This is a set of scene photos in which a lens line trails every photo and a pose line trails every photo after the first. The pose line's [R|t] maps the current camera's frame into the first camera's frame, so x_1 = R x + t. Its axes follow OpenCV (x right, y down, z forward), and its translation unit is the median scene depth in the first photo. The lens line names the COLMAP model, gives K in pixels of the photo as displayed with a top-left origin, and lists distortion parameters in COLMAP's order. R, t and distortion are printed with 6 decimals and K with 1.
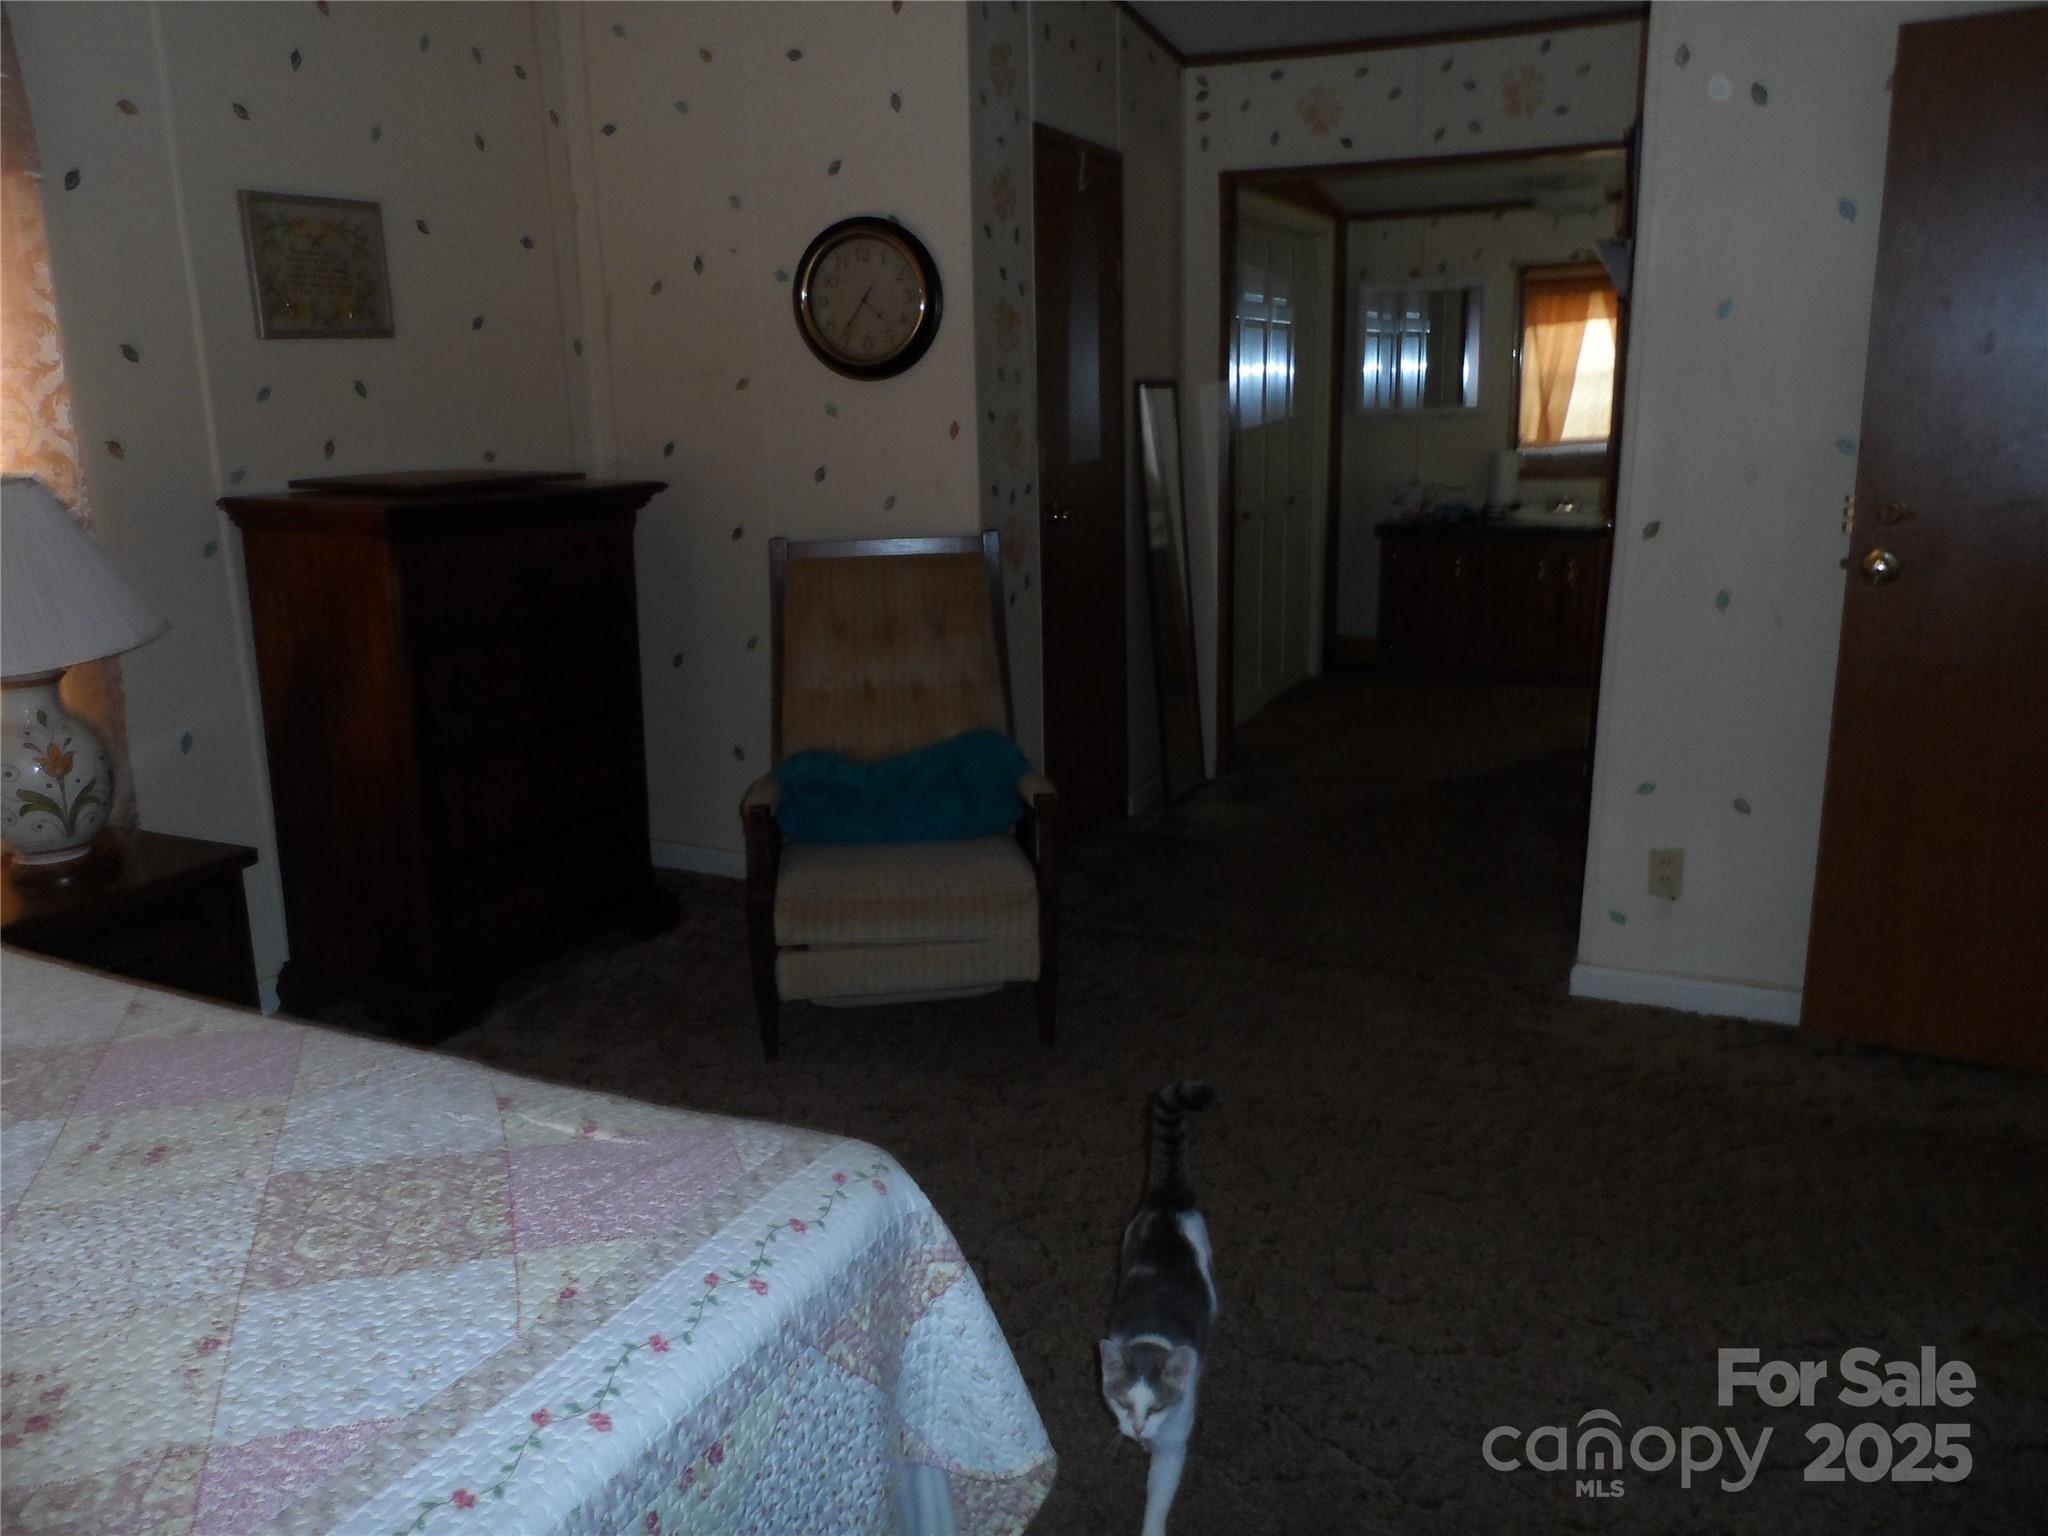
lens RADIAL K [[1568.8, 0, 1016.2], [0, 1568.8, 761.1], [0, 0, 1]] dist [0.042962, -0.016013]
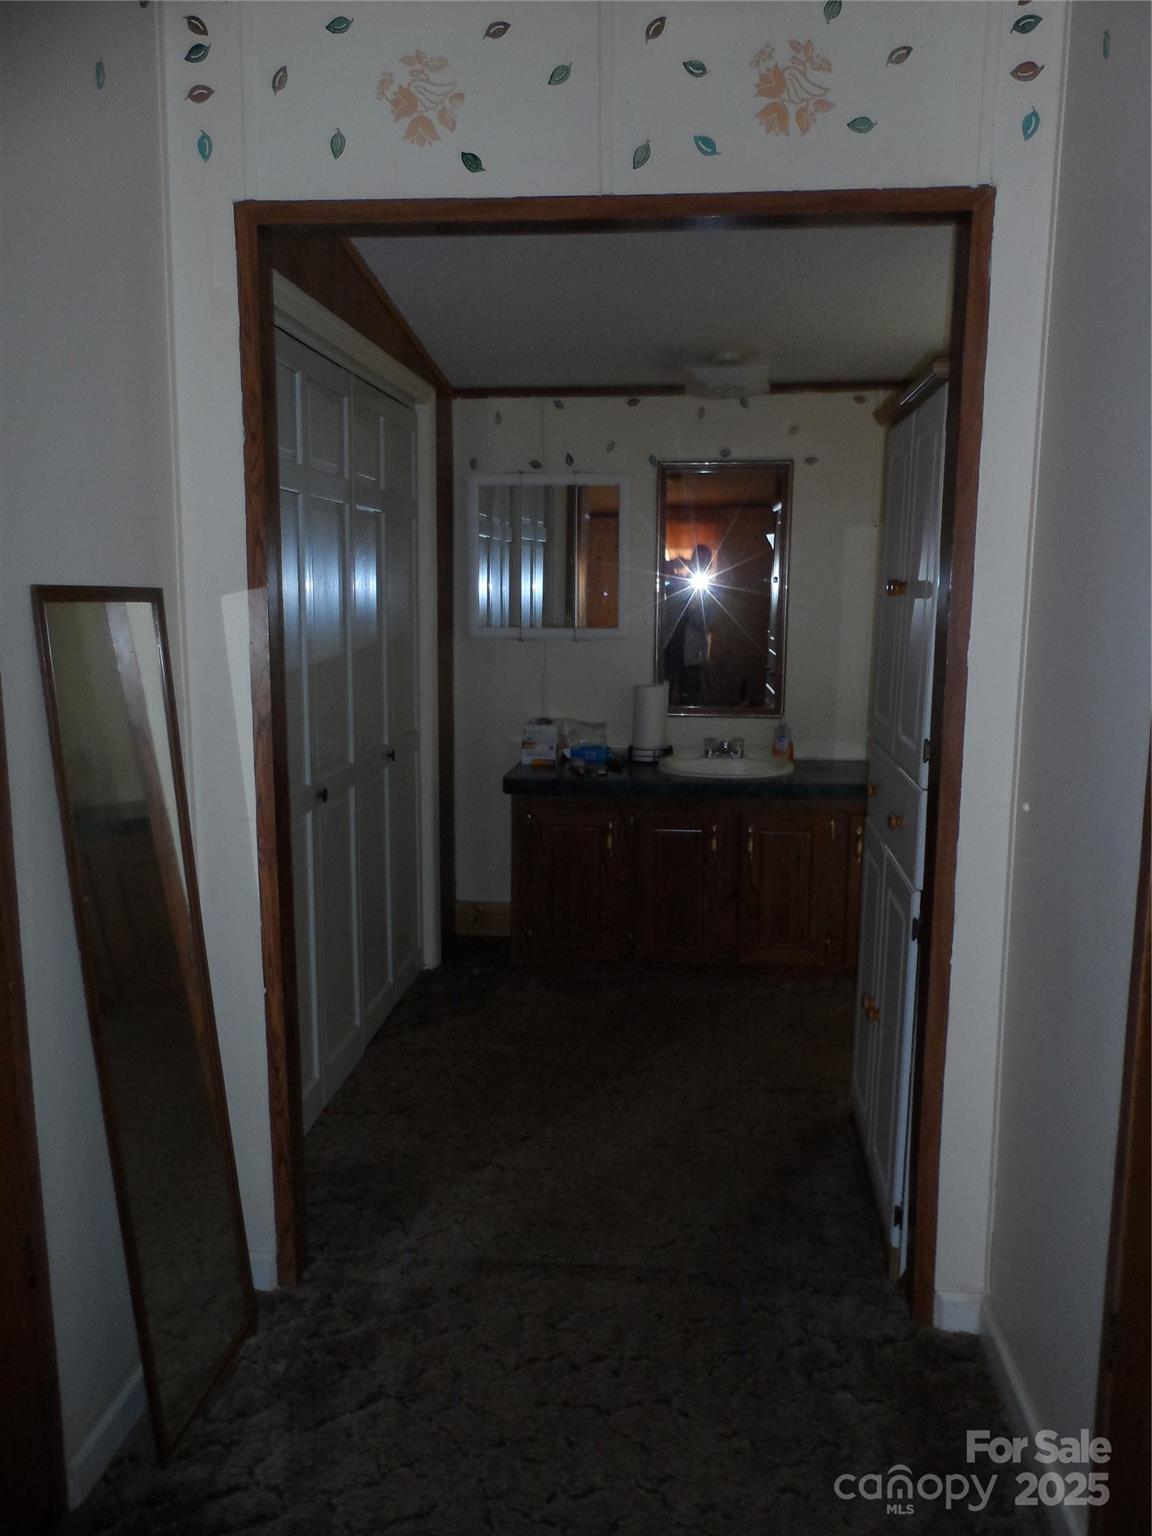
lens RADIAL K [[1176.6, 0, 573.2], [0, 1176.6, 770.1], [0, 0, 1]] dist [0.042962, -0.016013]
pose [[0.948198, -0.021175, 0.316974, 0.075917], [0.047359, 0.996048, -0.075131, -0.107175], [-0.314131, 0.086251, 0.945454, 0.434920]]
